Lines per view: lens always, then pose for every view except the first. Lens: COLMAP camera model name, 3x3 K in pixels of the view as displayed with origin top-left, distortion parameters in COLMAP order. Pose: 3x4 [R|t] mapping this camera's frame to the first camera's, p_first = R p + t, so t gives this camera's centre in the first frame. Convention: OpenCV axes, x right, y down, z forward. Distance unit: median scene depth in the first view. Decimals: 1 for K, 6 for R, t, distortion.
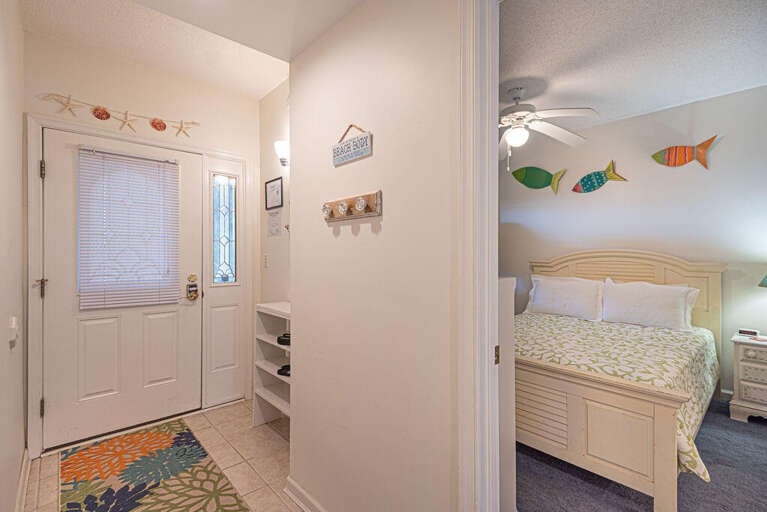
lens RADIAL K [[351.2, 0, 383.5], [0, 351.2, 256.0], [0, 0, 1]] dist [-0.000863, 0.000168]
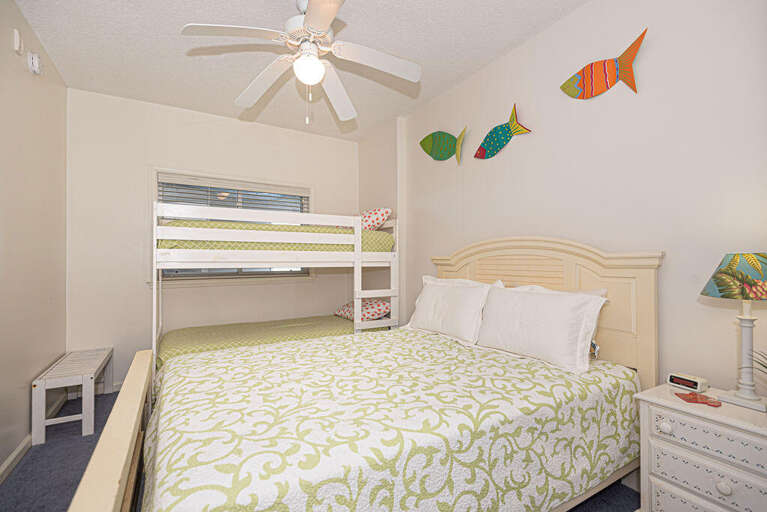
lens RADIAL K [[349.0, 0, 383.5], [0, 349.0, 256.0], [0, 0, 1]] dist [0.001254, -0.000019]
pose [[0.977343, -0.011041, -0.211373, 0.467574], [0.007073, 0.999785, -0.019516, 0.024644], [0.211543, 0.017579, 0.977211, 0.256214]]
